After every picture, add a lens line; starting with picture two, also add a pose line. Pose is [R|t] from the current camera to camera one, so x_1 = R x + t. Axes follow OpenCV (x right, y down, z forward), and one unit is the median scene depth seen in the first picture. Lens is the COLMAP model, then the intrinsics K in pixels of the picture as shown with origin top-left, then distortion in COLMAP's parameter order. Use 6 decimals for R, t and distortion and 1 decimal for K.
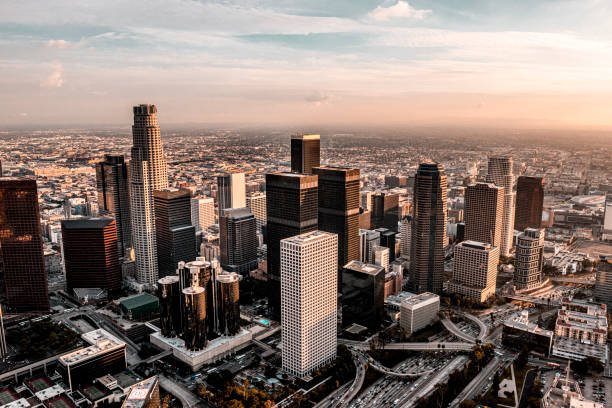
lens RADIAL K [[475.4, 0, 306.0], [0, 475.4, 204.0], [0, 0, 1]] dist [-0.041954, -0.005312]
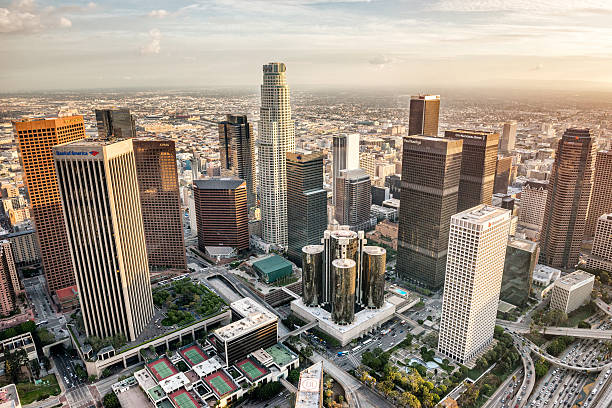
lens RADIAL K [[416.1, 0, 306.0], [0, 416.1, 204.0], [0, 0, 1]] dist [-0.047758, -0.002160]
pose [[0.990130, 0.034299, -0.135889, -0.183590], [-0.018909, 0.993419, 0.112969, -0.023775], [0.138869, -0.109284, 0.984262, 0.170592]]
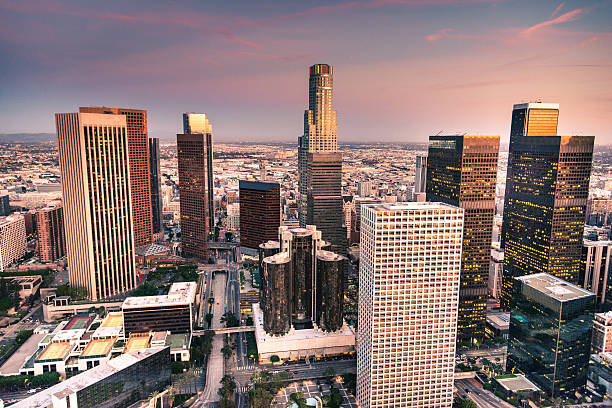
lens RADIAL K [[411.8, 0, 306.0], [0, 411.8, 204.0], [0, 0, 1]] dist [0.022059, -0.000336]
pose [[0.785569, 0.102028, -0.610304, 0.195436], [-0.117502, 0.992963, 0.014754, 0.065127], [0.607515, 0.060121, 0.792030, 0.423489]]
